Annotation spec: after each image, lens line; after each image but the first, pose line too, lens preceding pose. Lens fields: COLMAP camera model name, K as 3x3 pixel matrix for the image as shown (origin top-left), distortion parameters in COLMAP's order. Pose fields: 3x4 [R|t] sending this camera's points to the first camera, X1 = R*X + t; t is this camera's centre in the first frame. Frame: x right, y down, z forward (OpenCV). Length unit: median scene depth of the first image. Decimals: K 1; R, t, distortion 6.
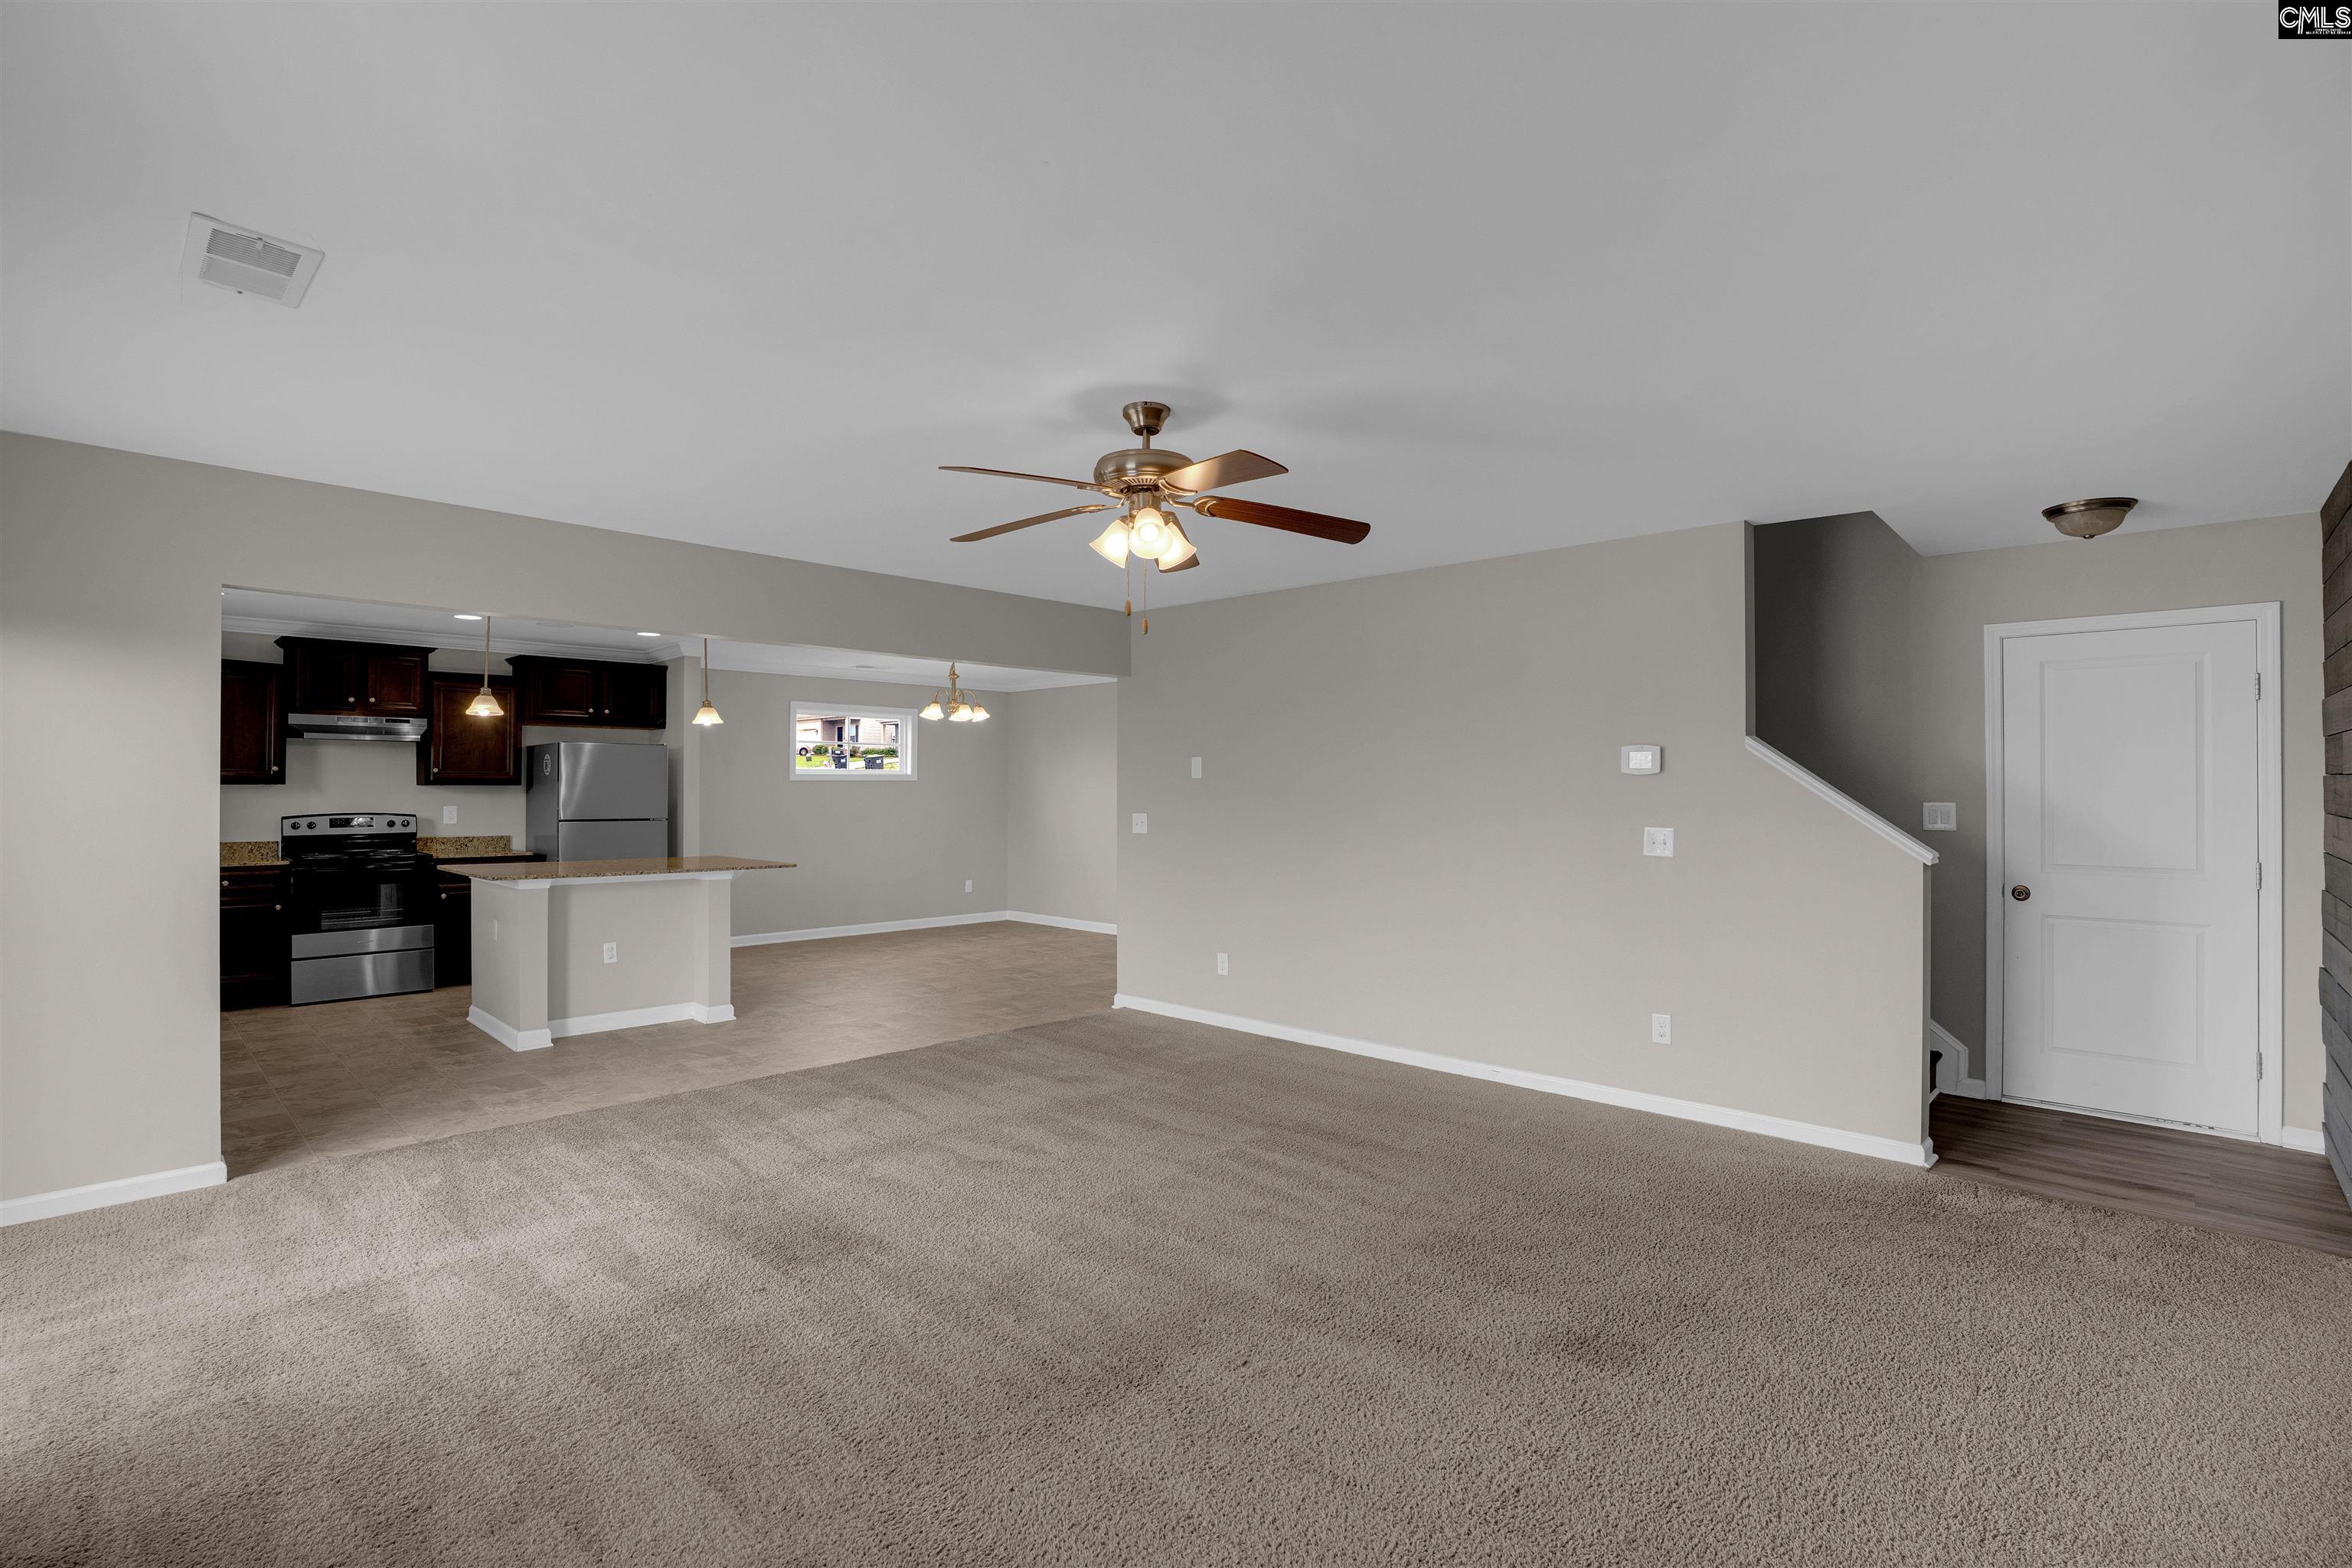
lens RADIAL K [[1091.7, 0, 1187.2], [0, 1091.7, 778.6], [0, 0, 1]] dist [-0.063257, 0.020789]
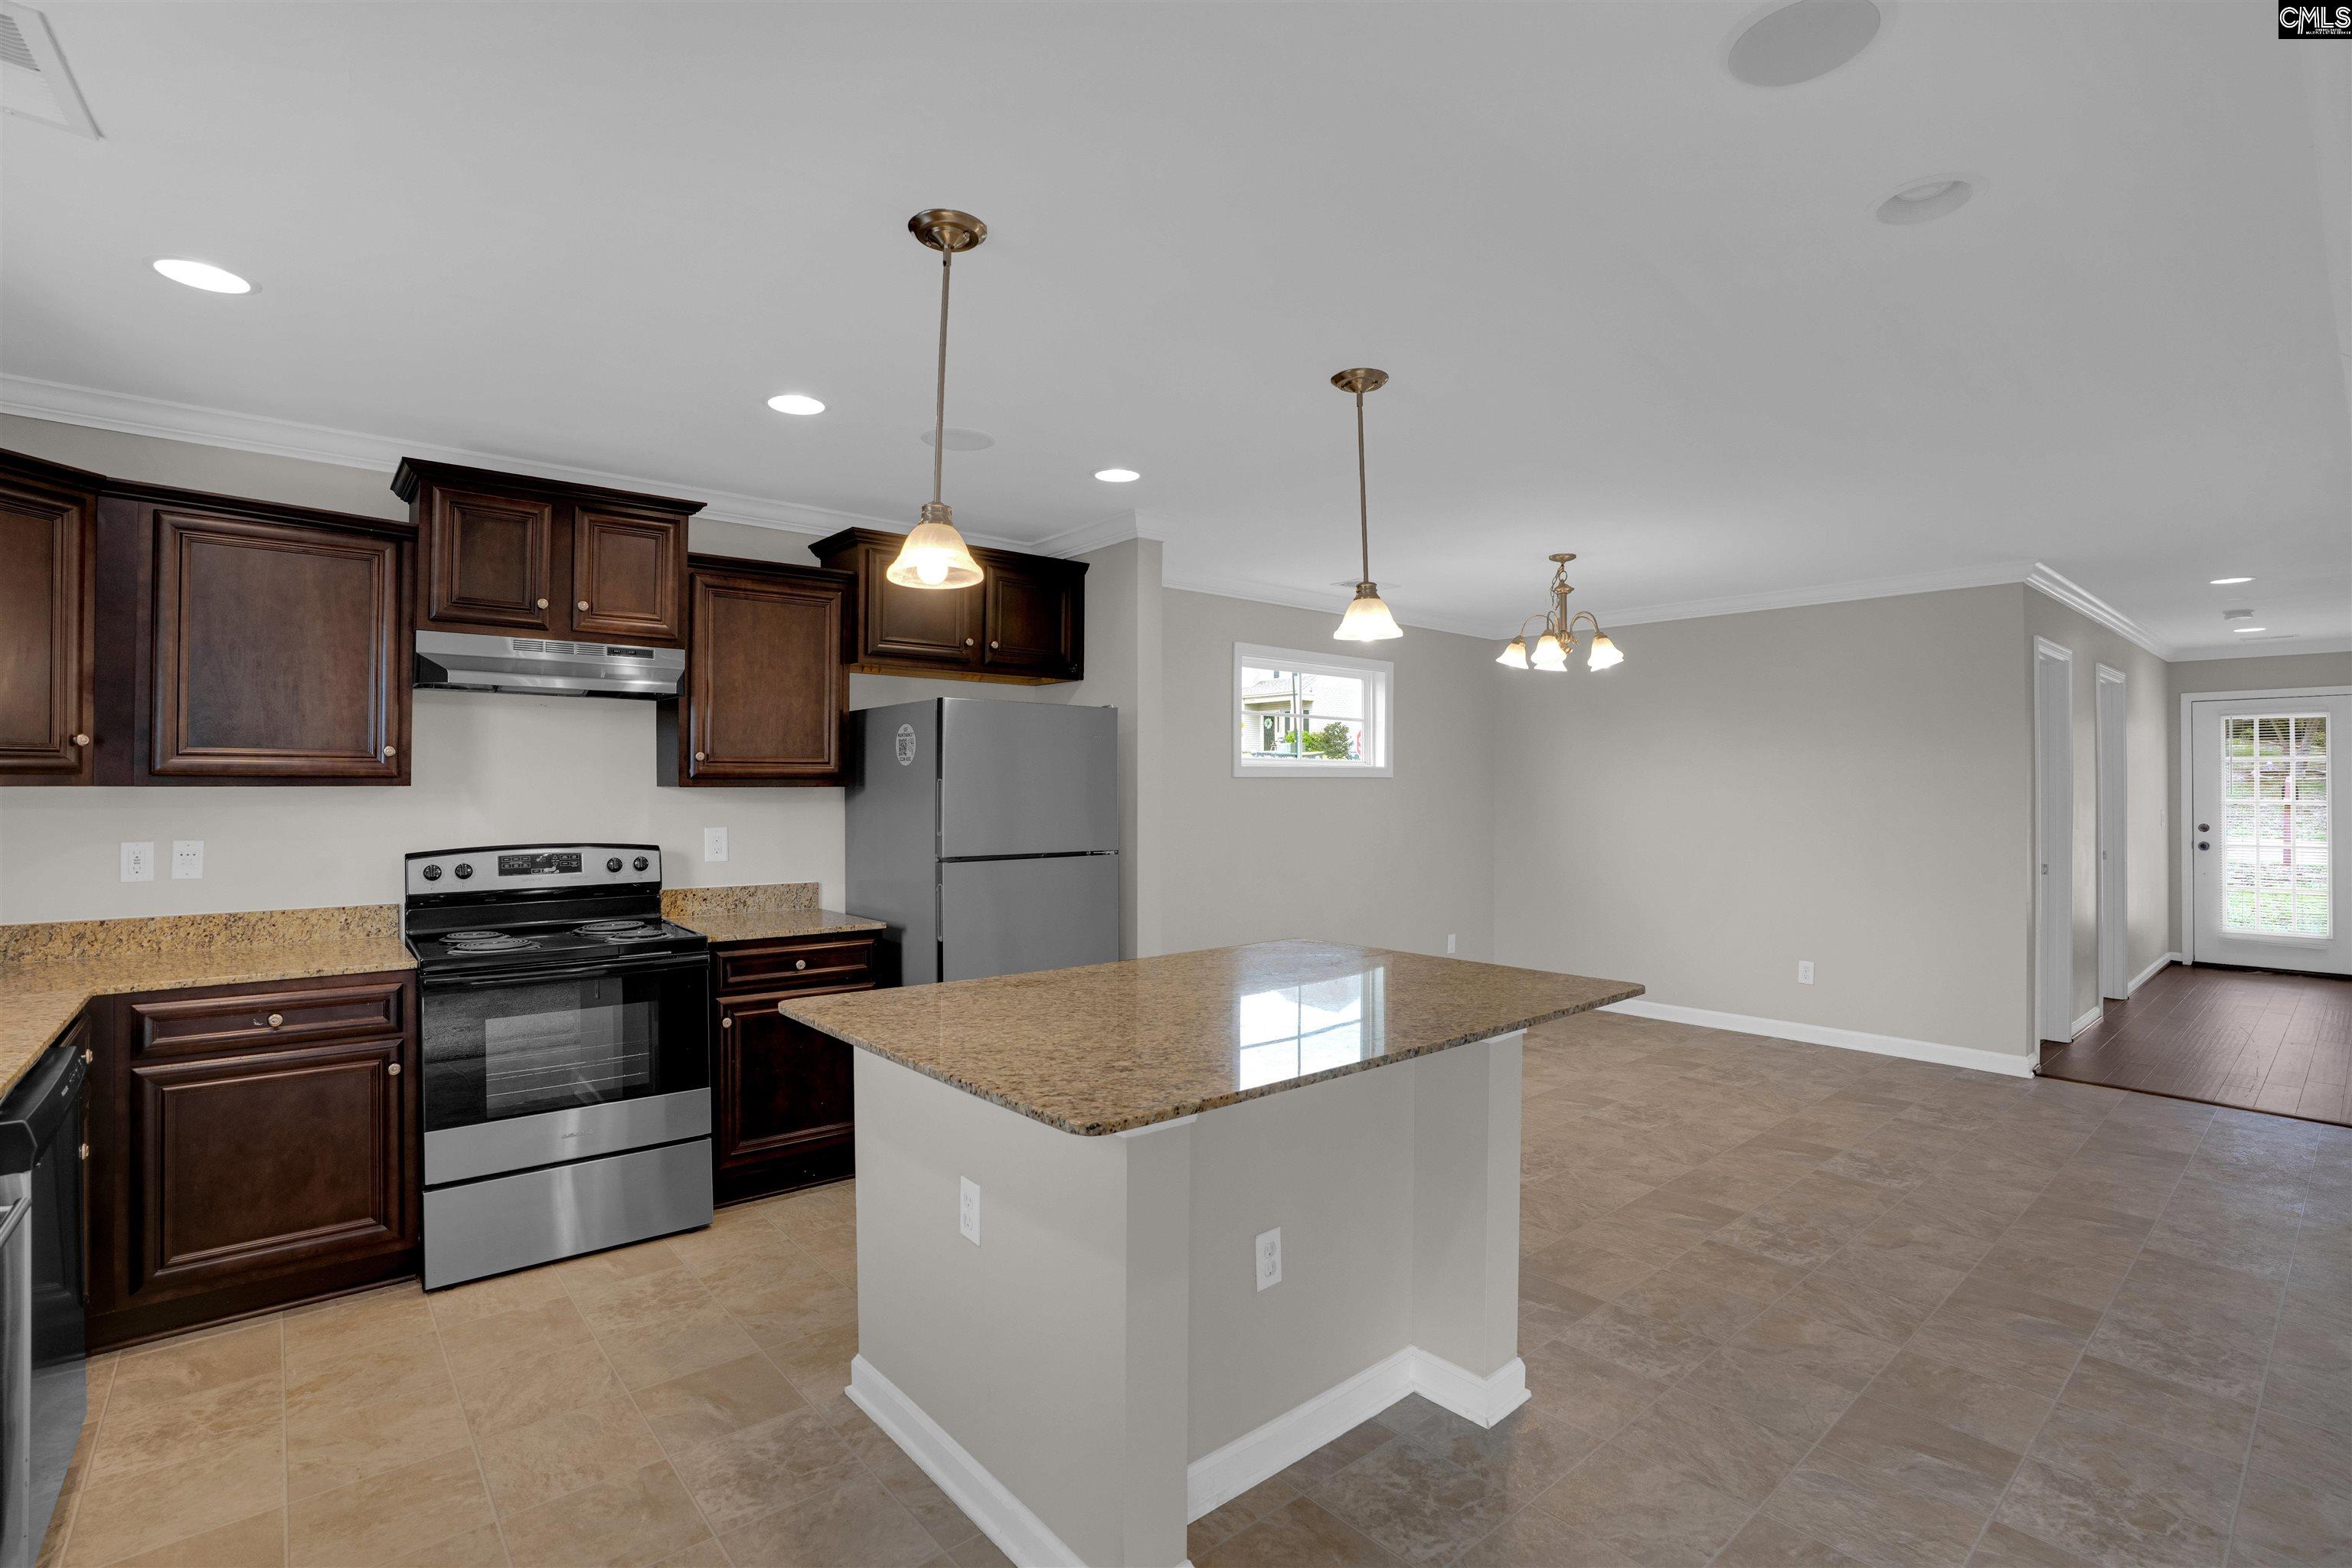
lens RADIAL K [[1091.7, 0, 1162.3], [0, 1091.7, 781.4], [0, 0, 1]] dist [-0.063257, 0.020789]
pose [[0.993120, -0.004898, -0.116995, -0.476458], [0.005046, 0.999987, 0.000965, 0.004800], [0.116988, -0.001549, 0.993132, 0.578265]]
